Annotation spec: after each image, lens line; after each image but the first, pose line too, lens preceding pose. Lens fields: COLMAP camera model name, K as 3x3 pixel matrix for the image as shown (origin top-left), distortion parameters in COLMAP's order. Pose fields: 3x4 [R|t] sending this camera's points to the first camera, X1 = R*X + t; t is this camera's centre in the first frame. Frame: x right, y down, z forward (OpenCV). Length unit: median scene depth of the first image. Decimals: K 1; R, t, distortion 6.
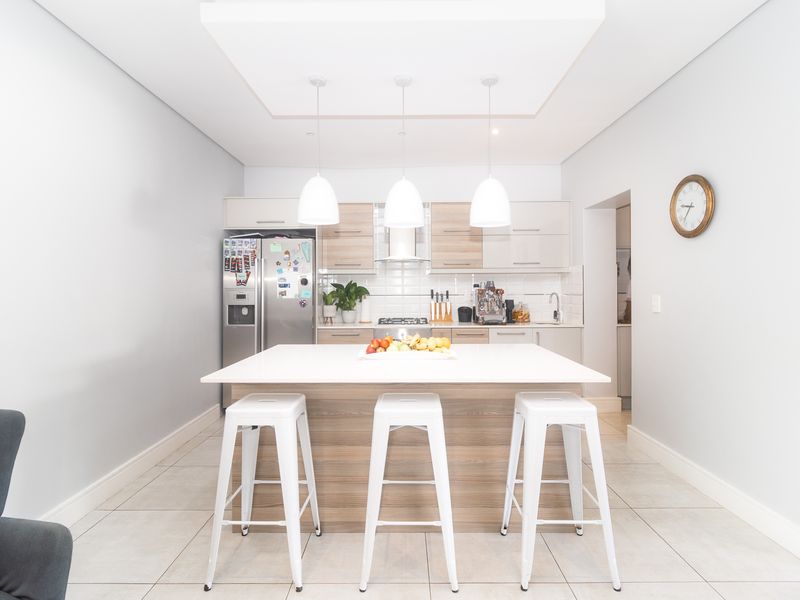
lens RADIAL K [[411.4, 0, 403.8], [0, 411.4, 298.8], [0, 0, 1]] dist [0.005965, 0.000953]
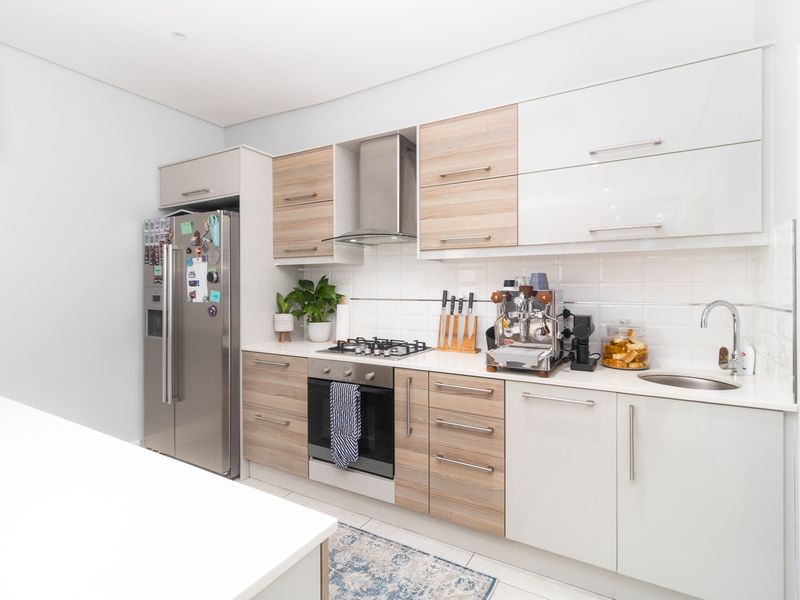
lens RADIAL K [[411.4, 0, 400.1], [0, 411.4, 292.8], [0, 0, 1]] dist [0.005965, 0.000953]
pose [[0.867230, 0.010089, -0.497806, 0.307786], [-0.015891, 0.999846, -0.007419, -0.015432], [0.497654, 0.014345, 0.867257, 0.530538]]
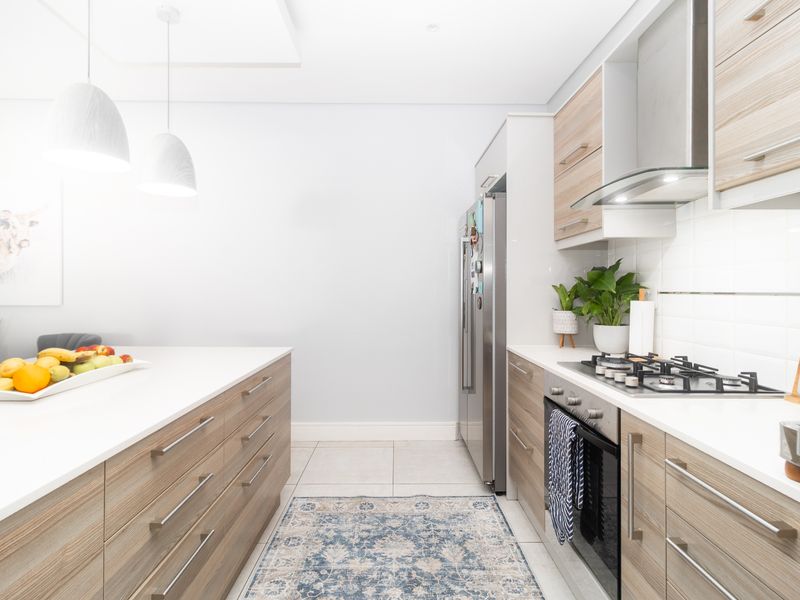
lens RADIAL K [[411.4, 0, 399.9], [0, 411.4, 292.7], [0, 0, 1]] dist [0.005965, 0.000953]
pose [[0.024123, 0.010818, -0.999650, 0.329351], [-0.020183, 0.999743, 0.010332, -0.007598], [0.999505, 0.019926, 0.024335, 0.791755]]
